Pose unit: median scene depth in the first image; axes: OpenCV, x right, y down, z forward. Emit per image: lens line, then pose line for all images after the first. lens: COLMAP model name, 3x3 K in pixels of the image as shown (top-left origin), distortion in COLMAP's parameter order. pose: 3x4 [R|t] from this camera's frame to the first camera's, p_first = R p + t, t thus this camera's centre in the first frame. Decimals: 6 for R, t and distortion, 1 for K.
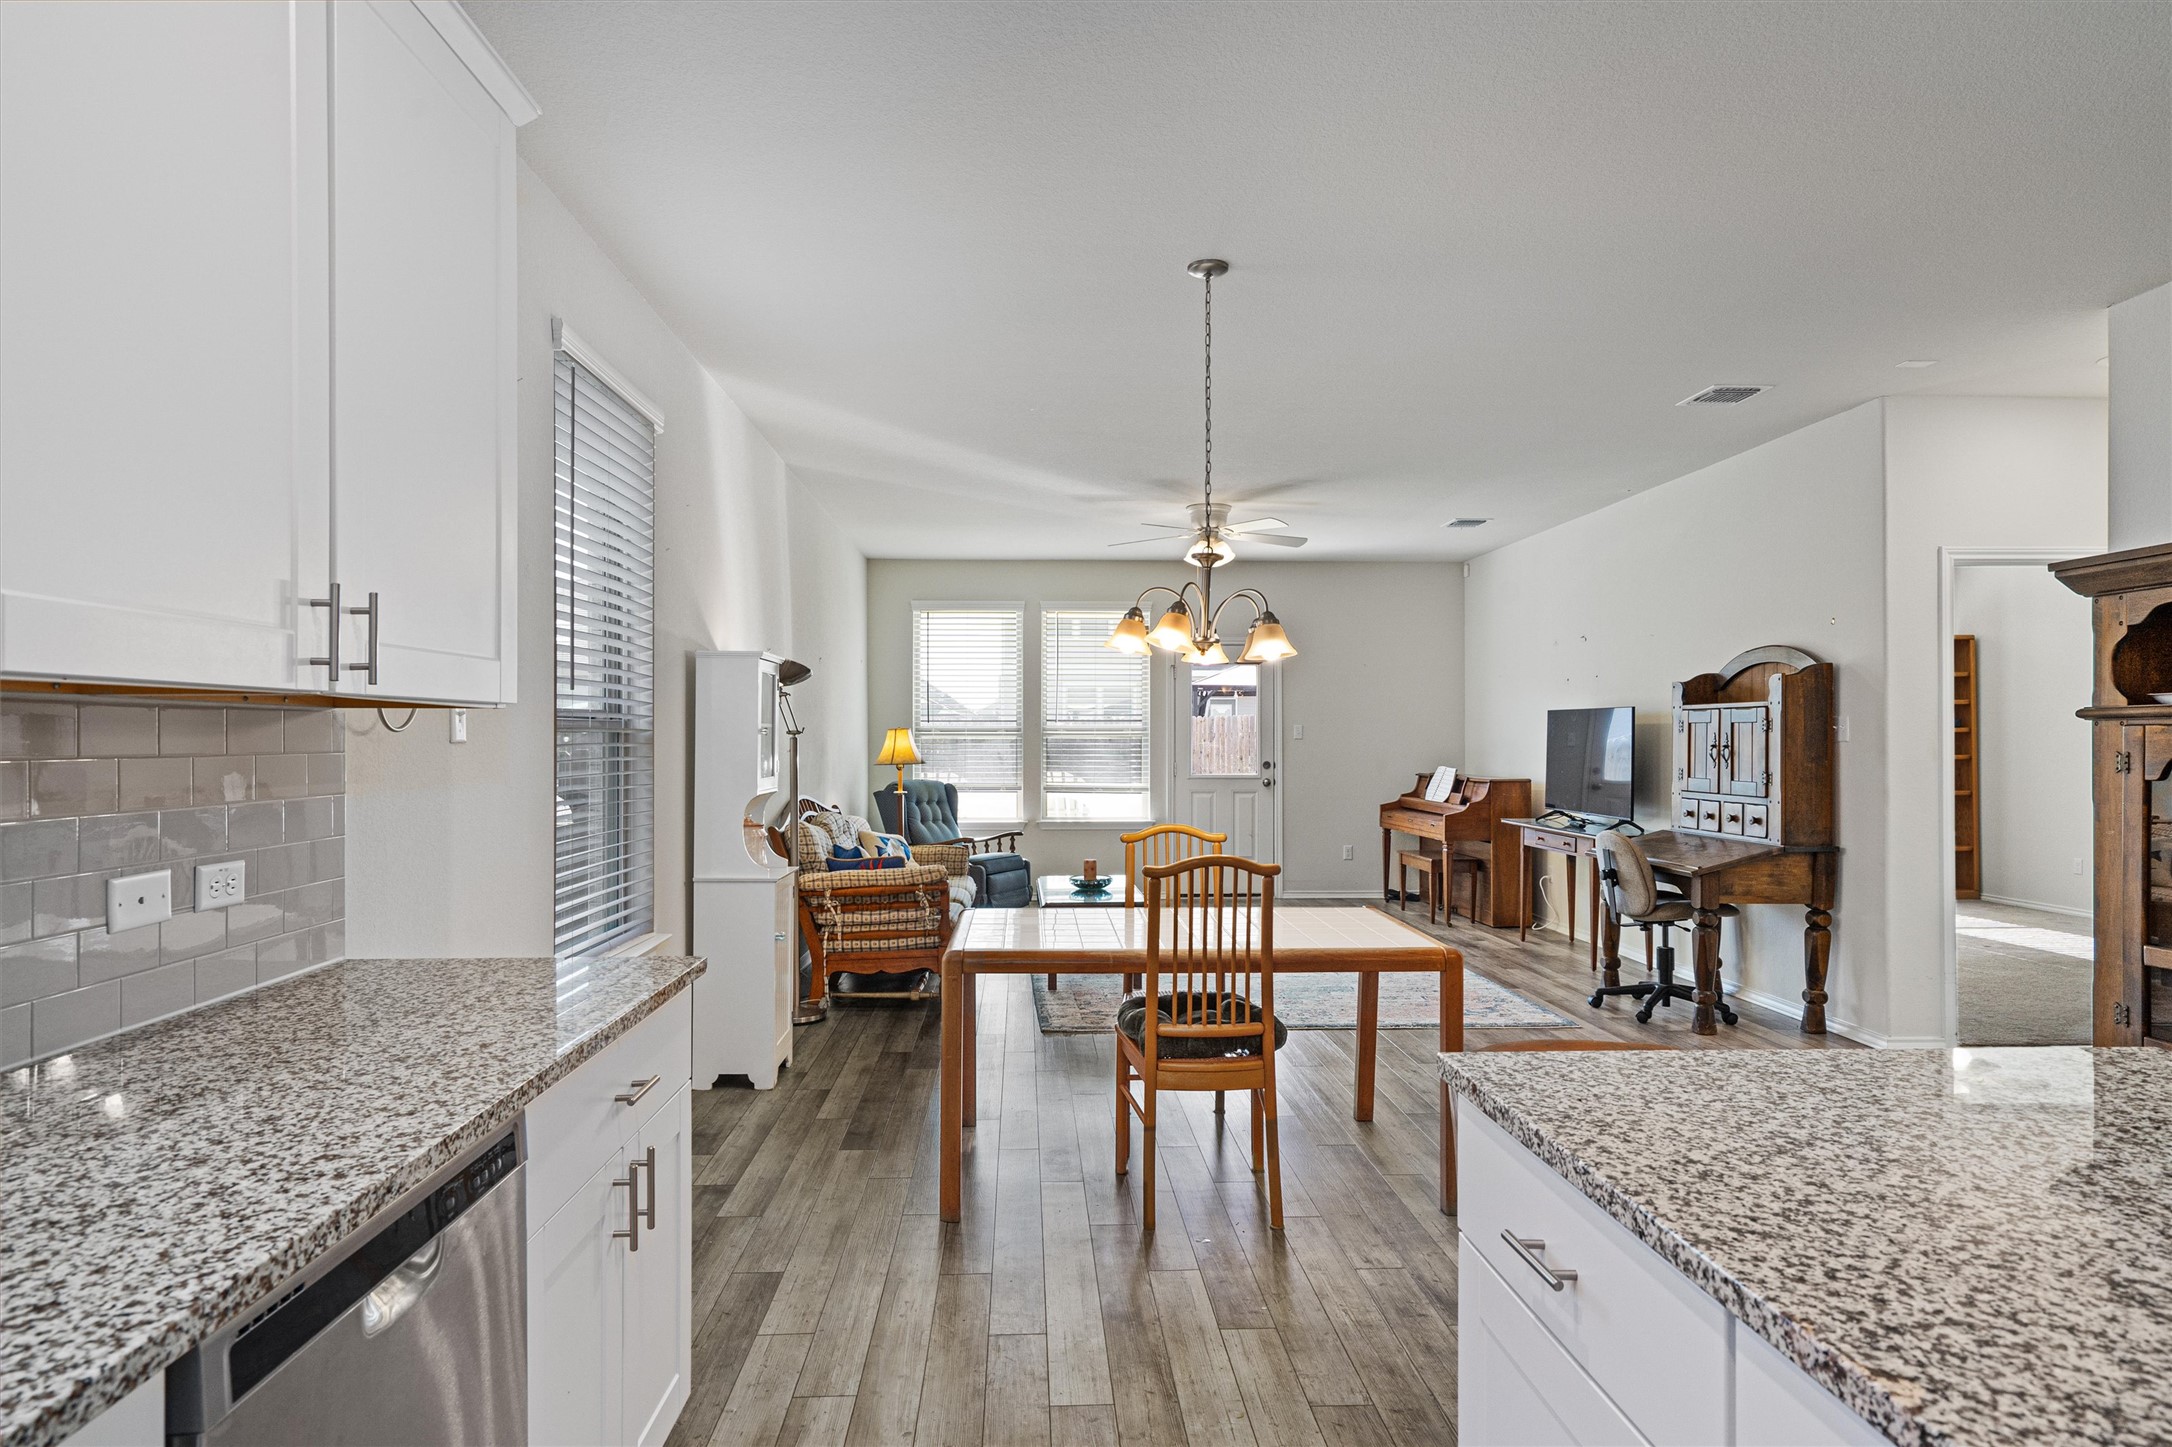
lens RADIAL K [[1238.3, 0, 1082.2], [0, 1238.3, 730.5], [0, 0, 1]] dist [-0.000369, -0.000584]
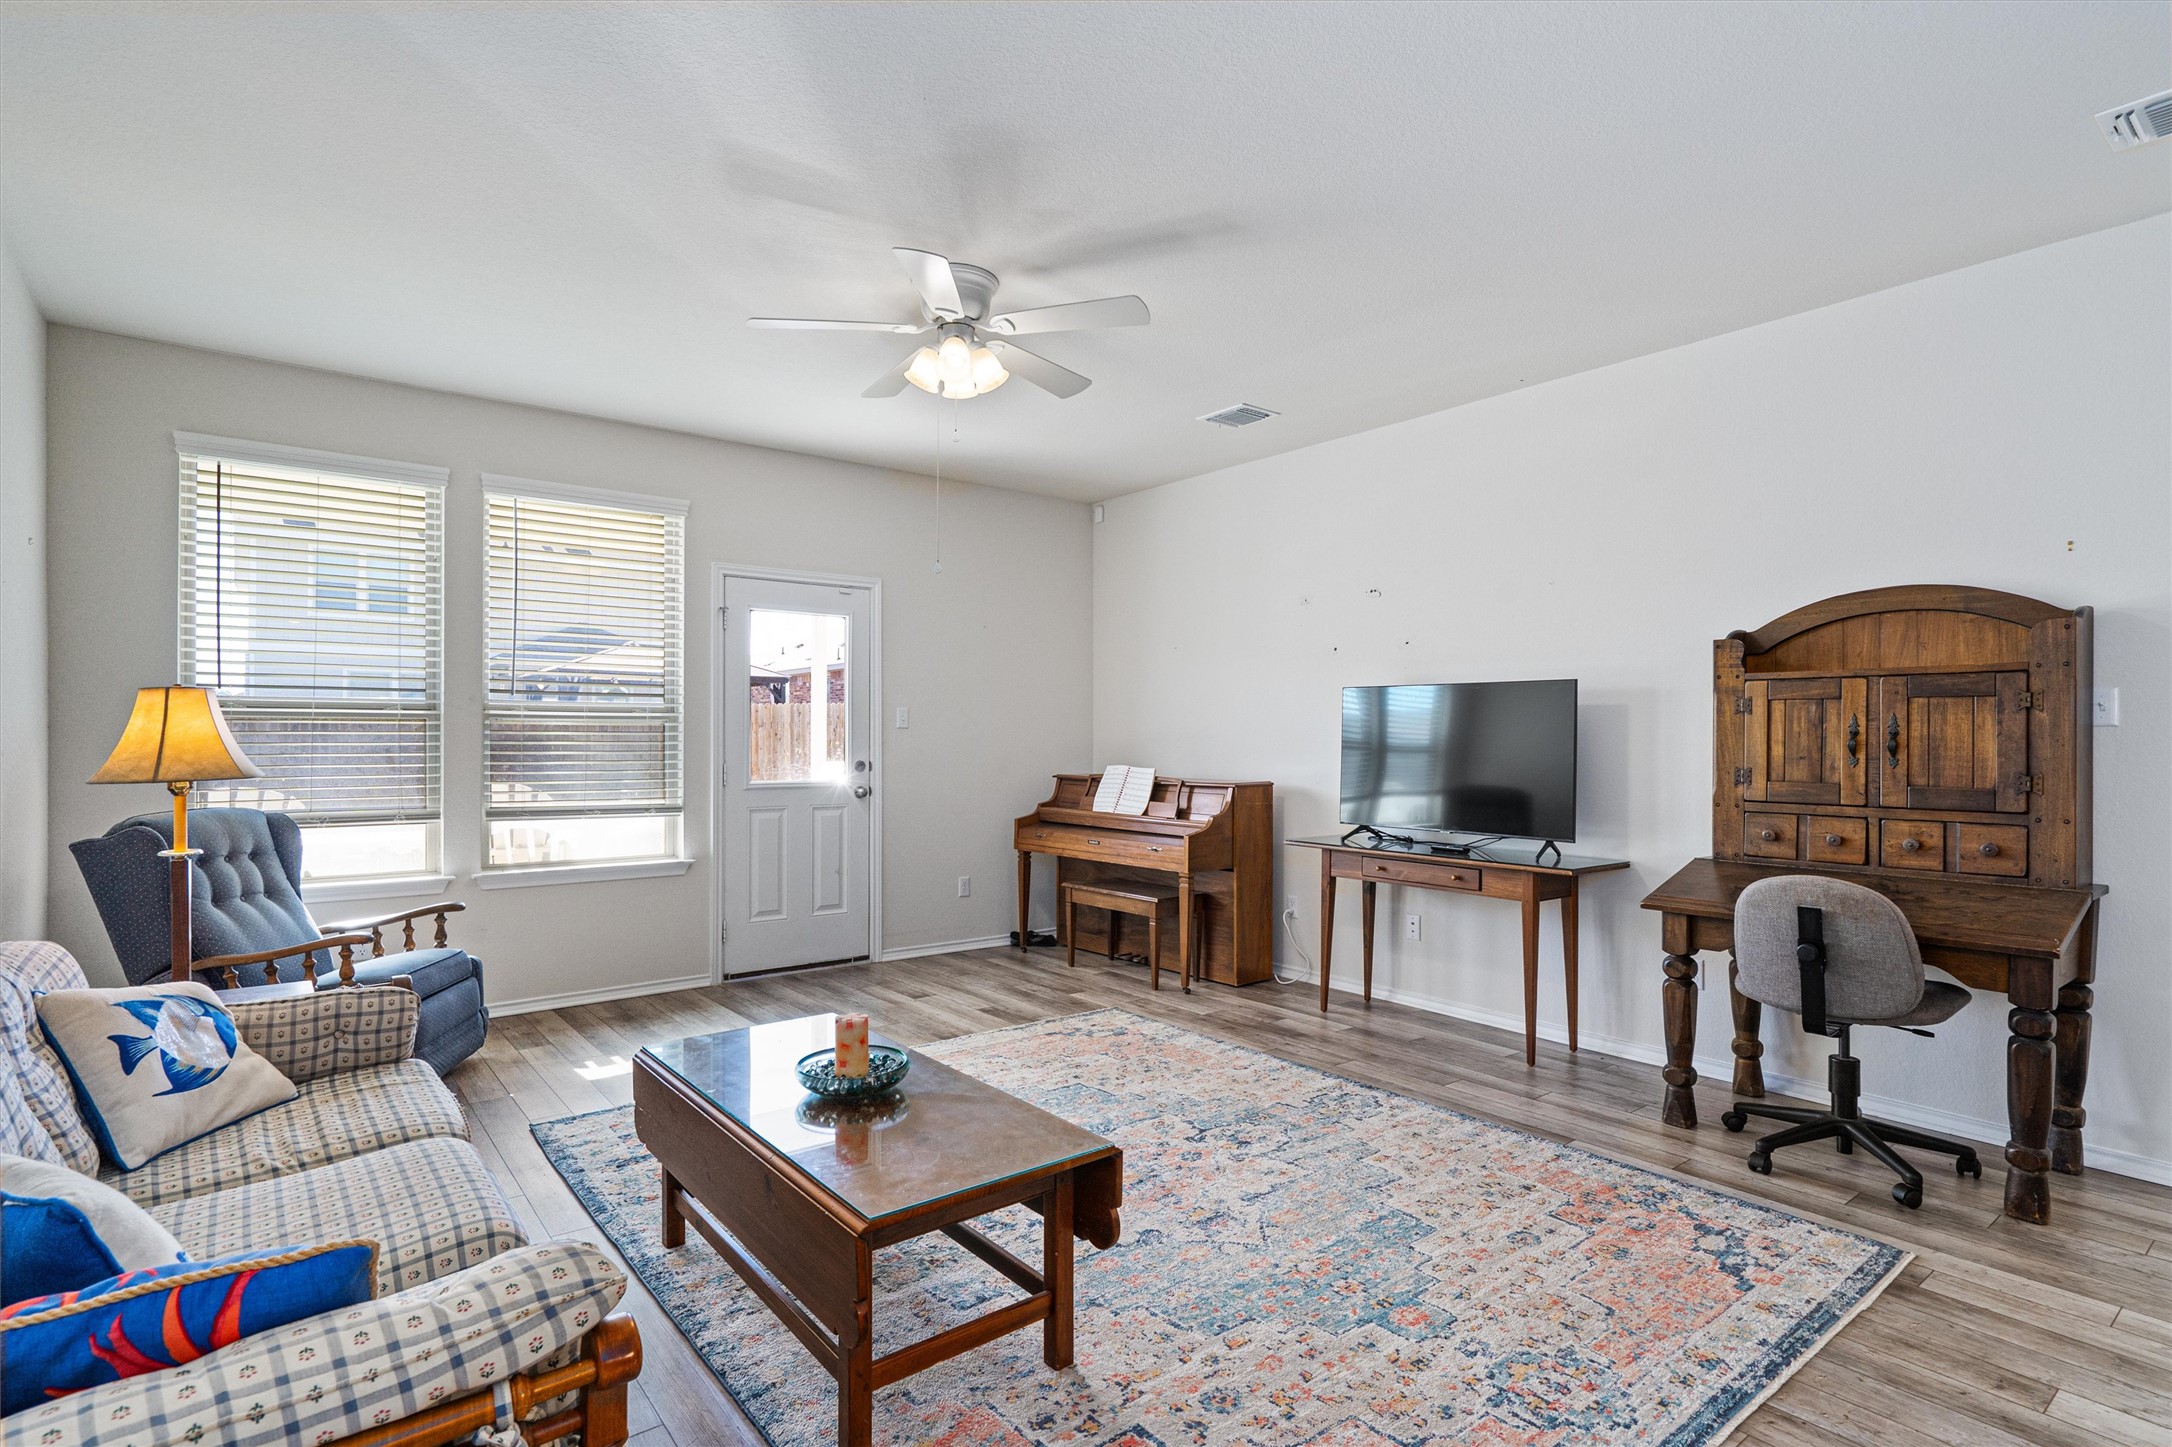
lens RADIAL K [[1071.0, 0, 1085.9], [0, 1071.0, 730.4], [0, 0, 1]] dist [0.001826, 0.000705]
pose [[0.816997, 0.006814, 0.576602, -0.110056], [-0.006878, 0.999974, -0.002072, 0.010770], [-0.576601, -0.002273, 0.817023, 0.569534]]
